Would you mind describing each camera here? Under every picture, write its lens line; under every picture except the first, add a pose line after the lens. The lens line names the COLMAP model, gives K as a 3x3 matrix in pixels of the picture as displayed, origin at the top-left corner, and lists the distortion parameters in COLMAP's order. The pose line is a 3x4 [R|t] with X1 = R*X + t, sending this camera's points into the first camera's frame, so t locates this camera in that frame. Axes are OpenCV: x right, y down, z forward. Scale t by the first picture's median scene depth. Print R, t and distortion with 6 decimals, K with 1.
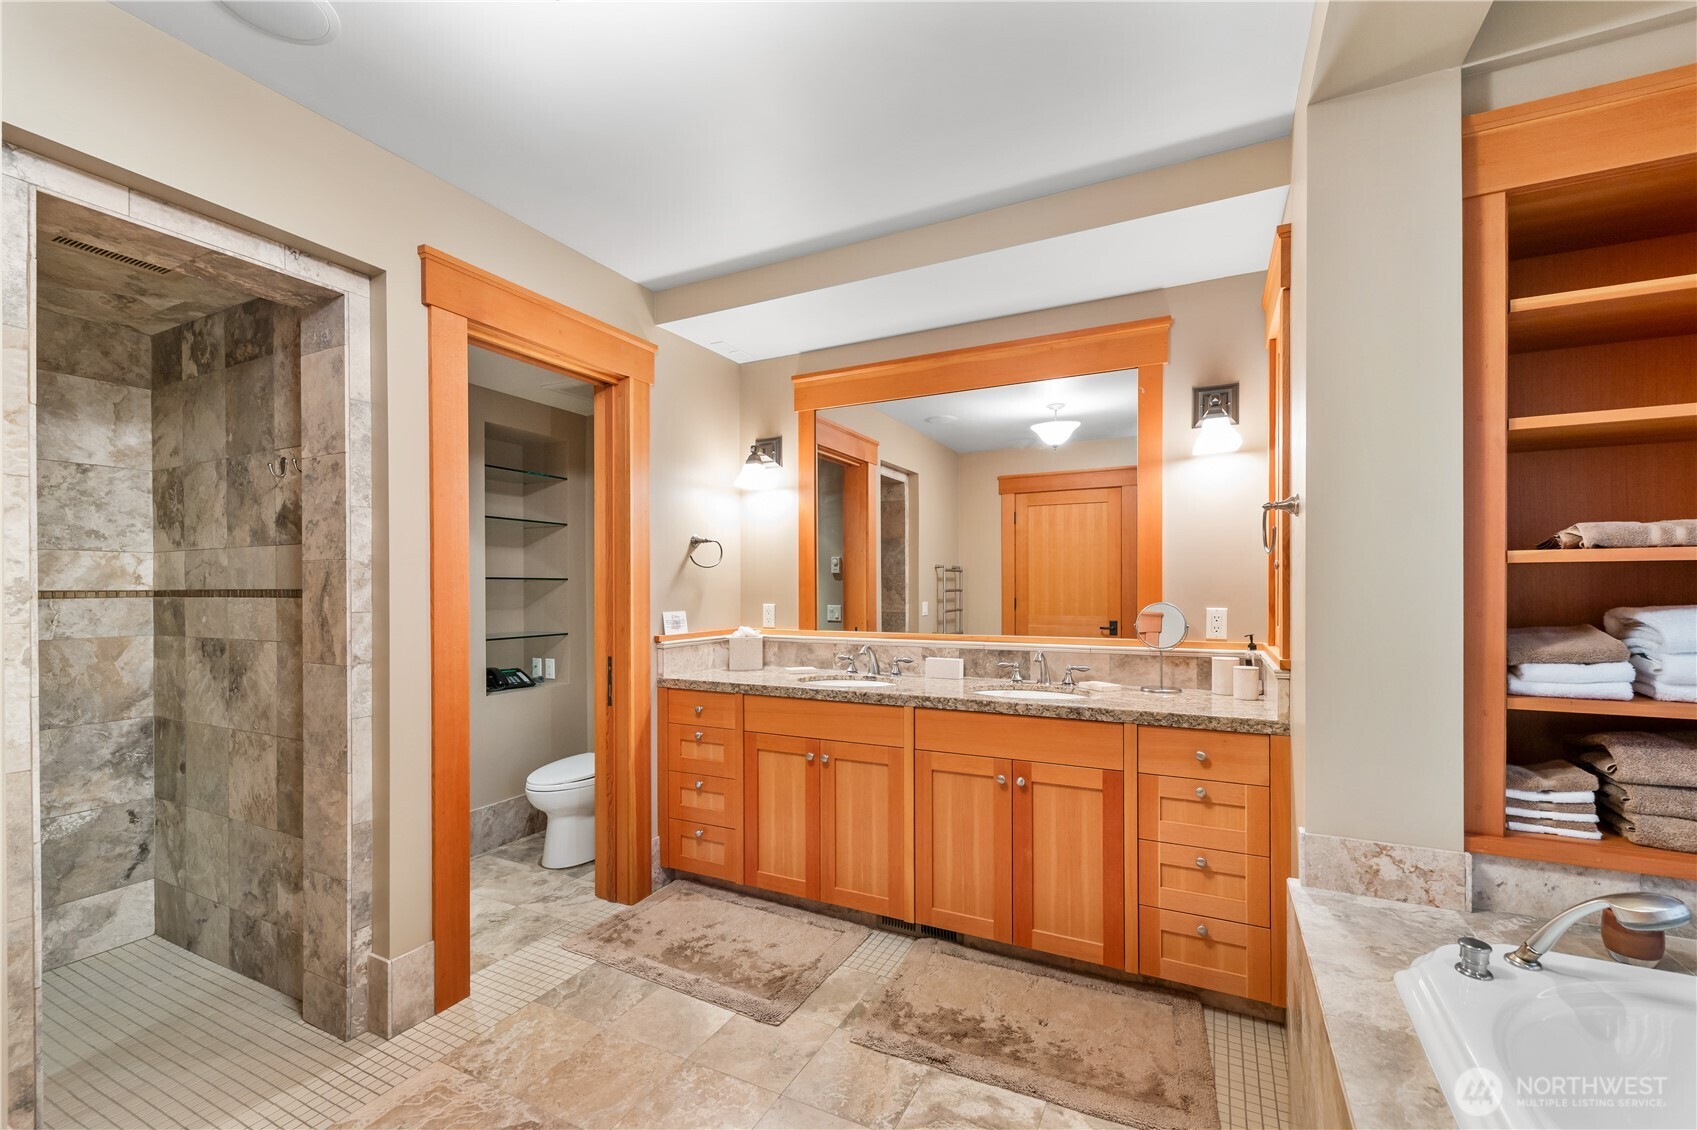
lens RADIAL K [[698.0, 0, 810.7], [0, 698.0, 588.2], [0, 0, 1]] dist [0.015883, 0.000095]
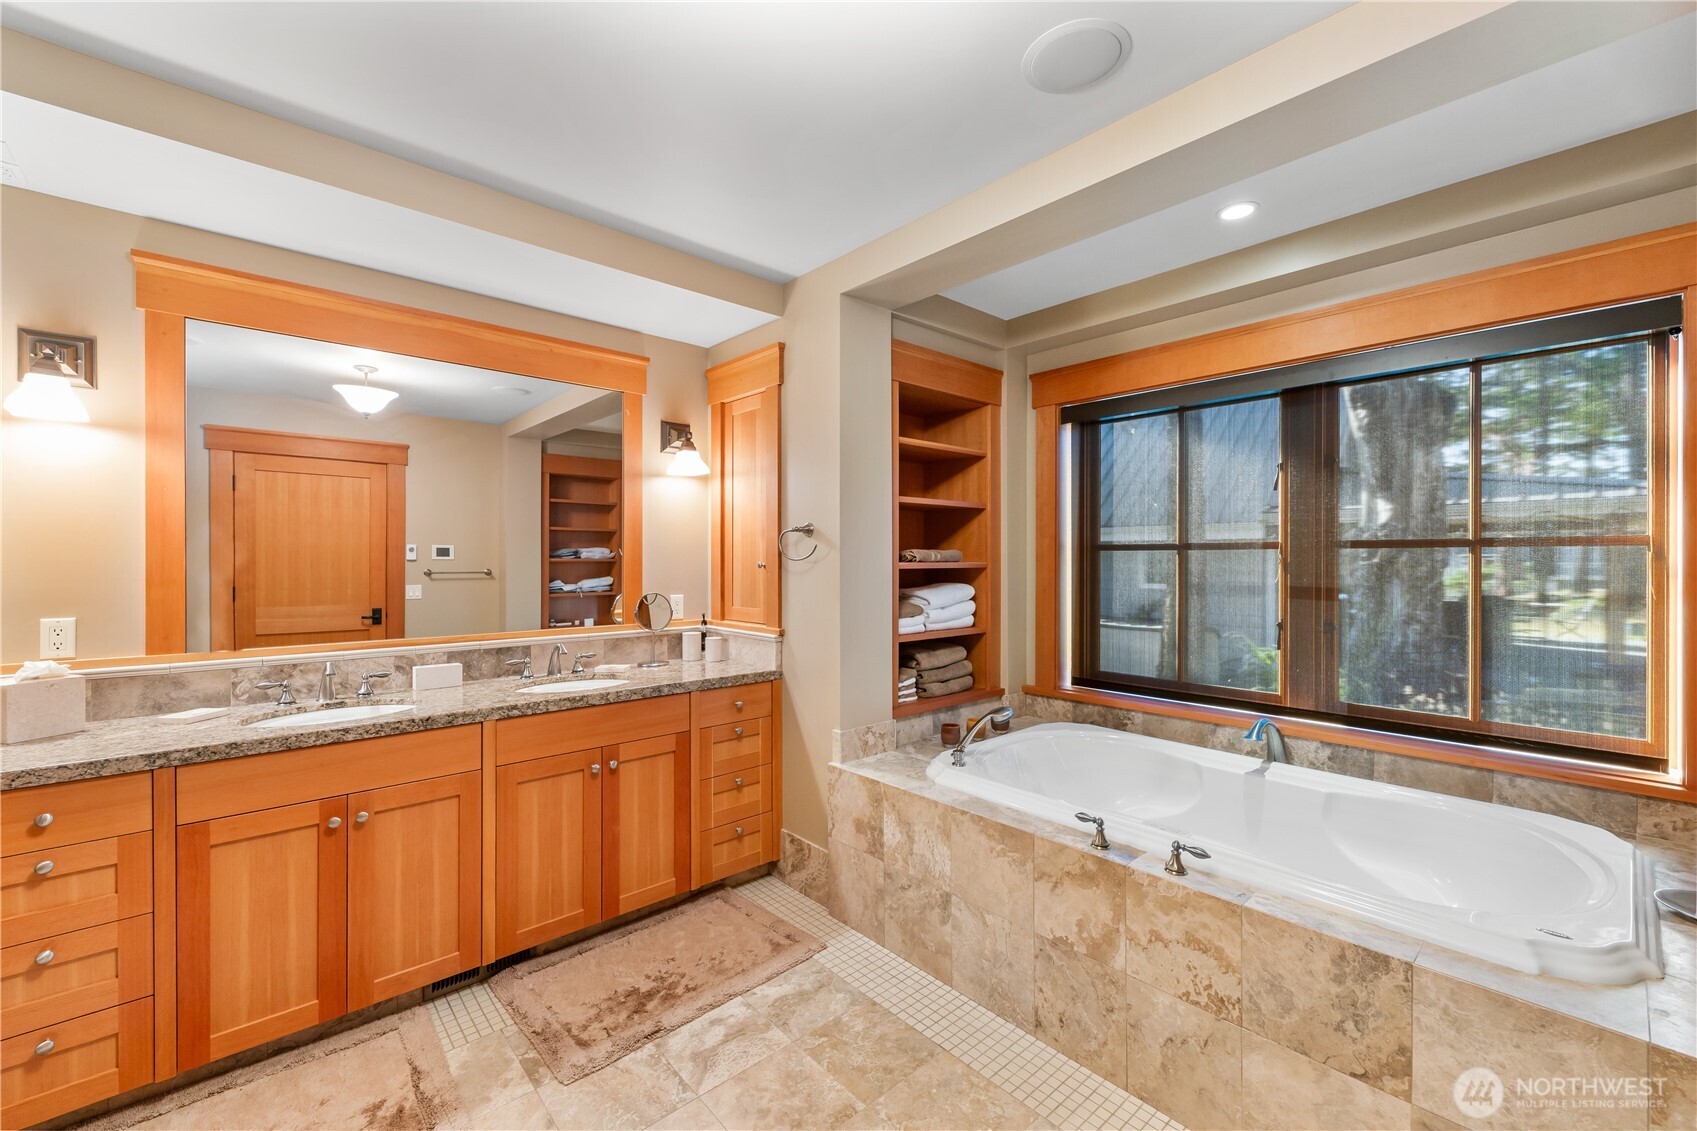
lens RADIAL K [[698.0, 0, 844.6], [0, 698.0, 561.2], [0, 0, 1]] dist [0.015883, 0.000095]
pose [[0.370338, 0.001192, 0.928896, -0.545898], [0.002927, 0.999993, -0.002451, -0.032438], [-0.928892, 0.003626, 0.370332, 0.256050]]
